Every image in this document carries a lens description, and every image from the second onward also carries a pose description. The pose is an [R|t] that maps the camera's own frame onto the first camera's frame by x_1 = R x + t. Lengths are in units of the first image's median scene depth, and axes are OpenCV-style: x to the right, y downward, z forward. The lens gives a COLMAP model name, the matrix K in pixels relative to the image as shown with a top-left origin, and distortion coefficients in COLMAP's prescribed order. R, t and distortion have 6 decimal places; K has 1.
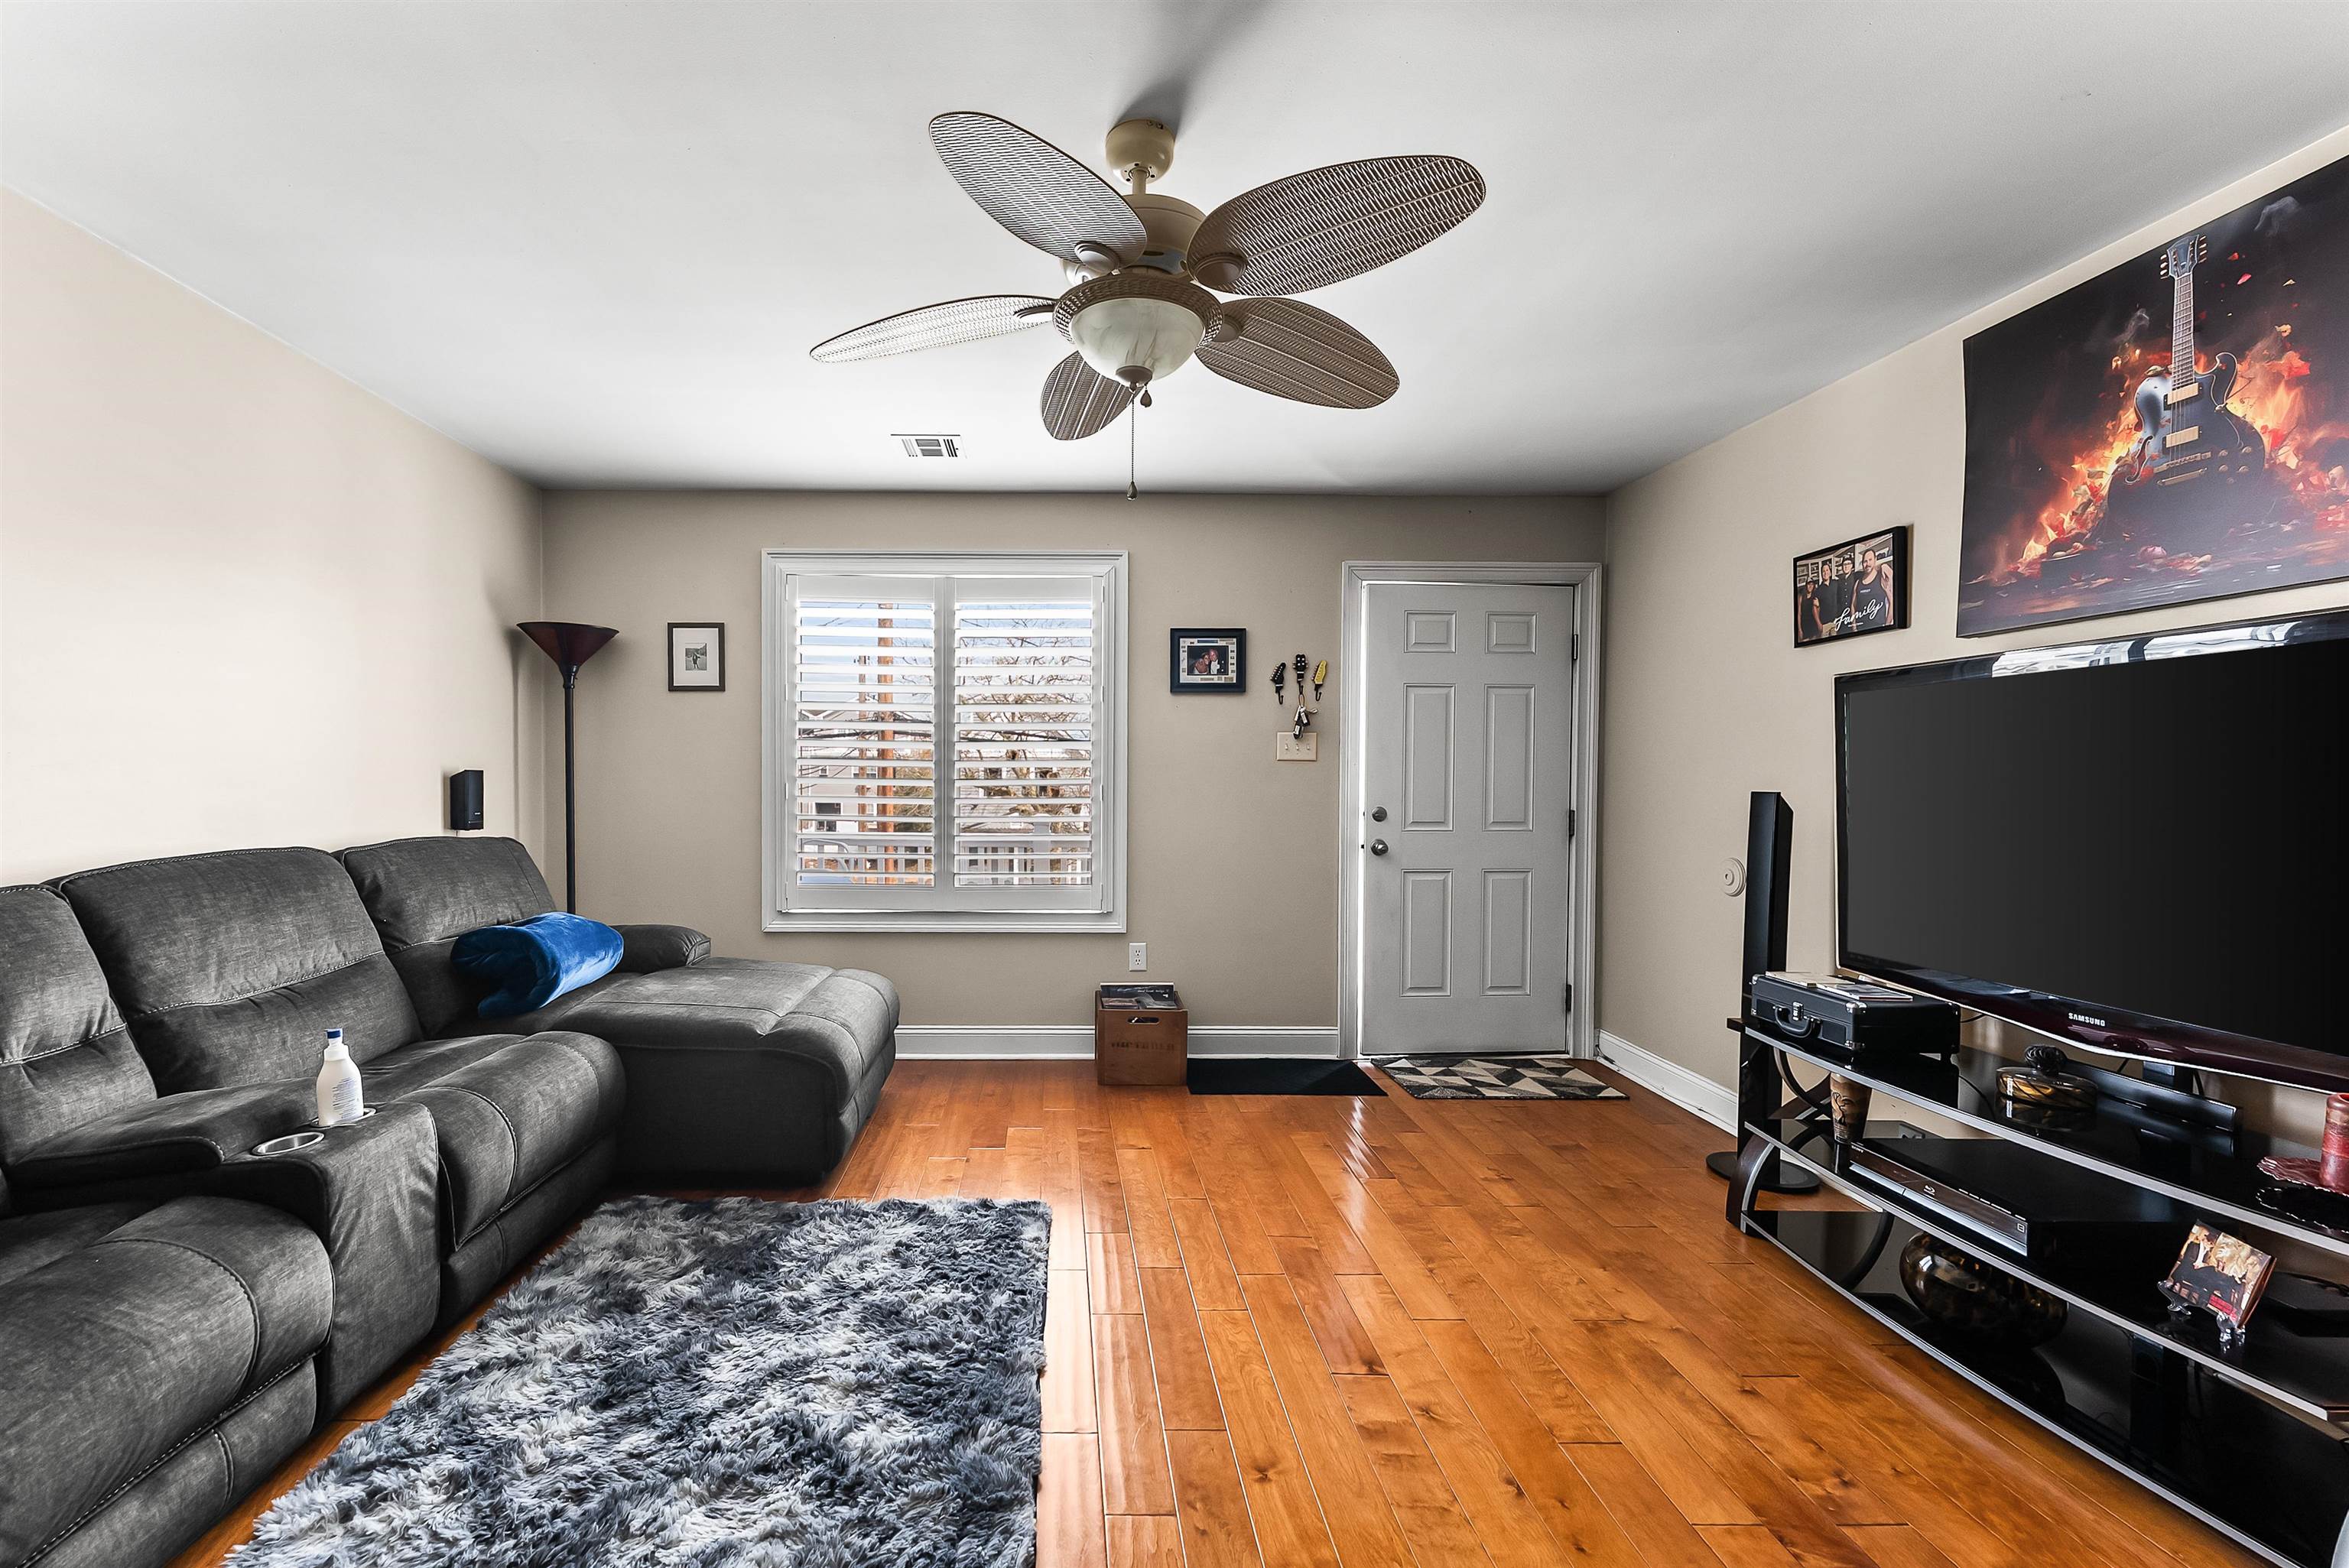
lens RADIAL K [[958.7, 0, 1066.8], [0, 958.7, 789.9], [0, 0, 1]] dist [0.000024, -0.000130]
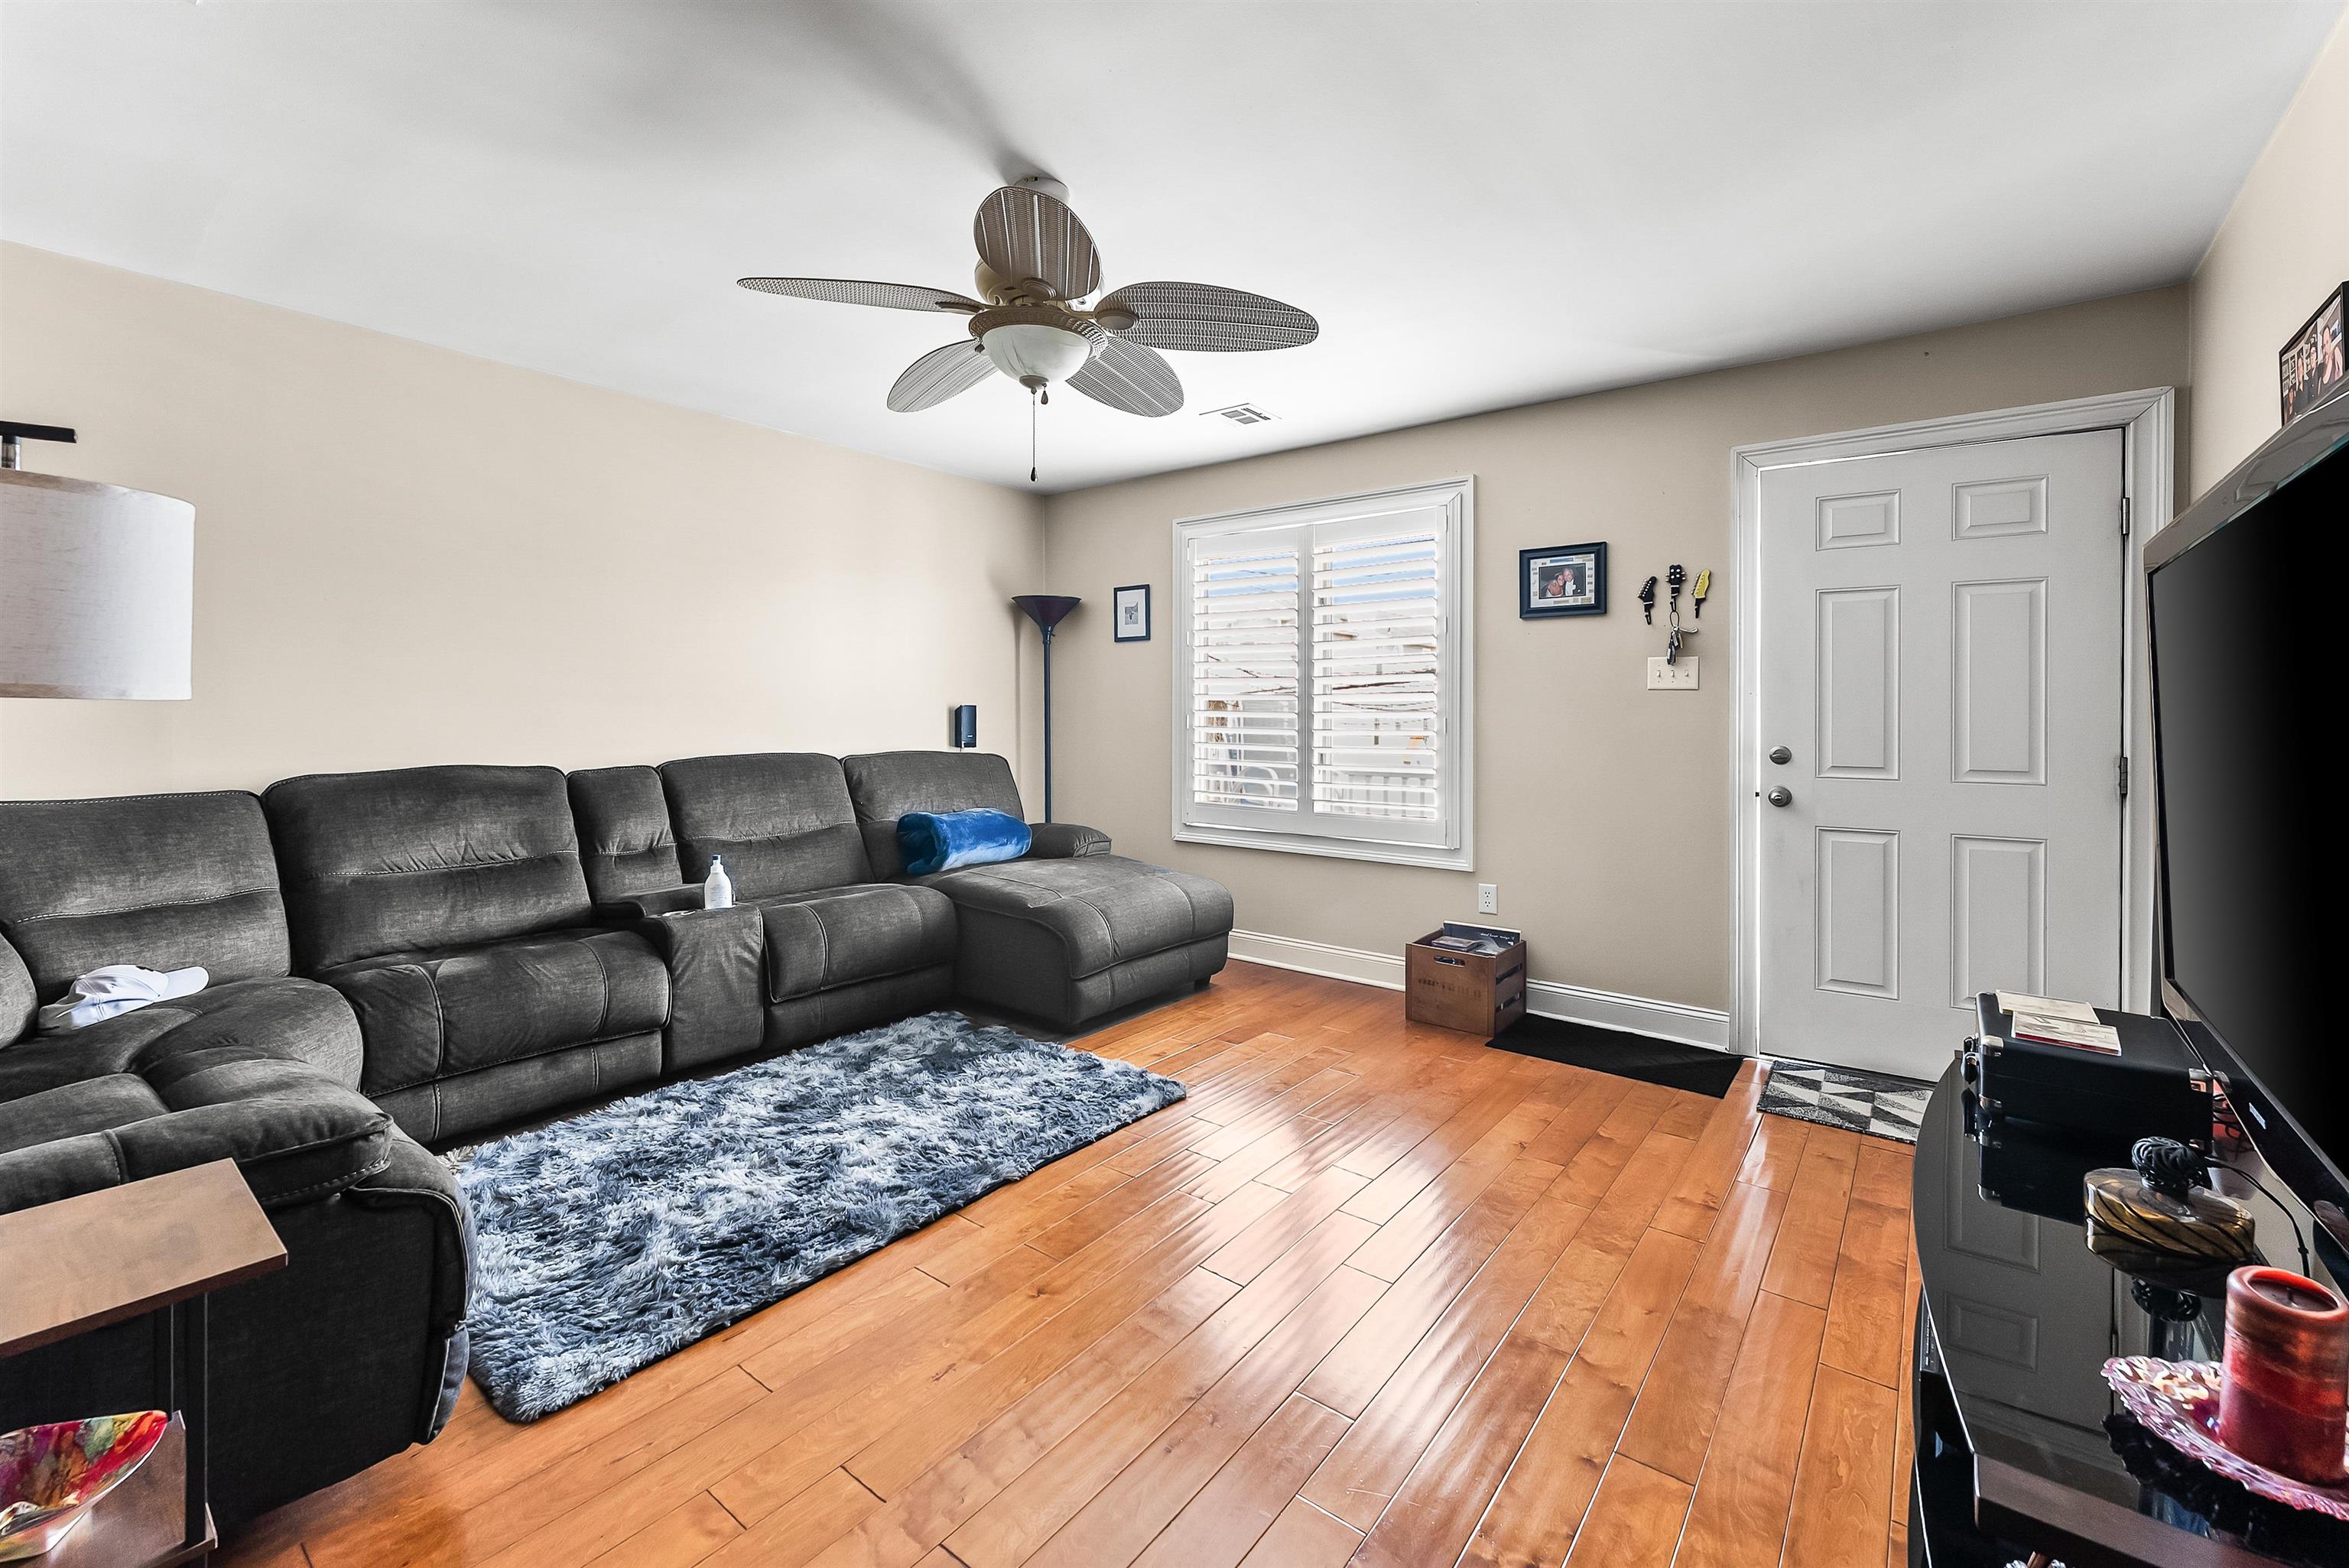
lens RADIAL K [[958.7, 0, 1191.6], [0, 958.7, 711.8], [0, 0, 1]] dist [0.000024, -0.000130]
pose [[0.794312, -0.000658, -0.607510, 0.601661], [-0.007566, 0.999911, -0.010975, 0.002428], [0.607463, 0.013314, 0.794236, 0.091387]]
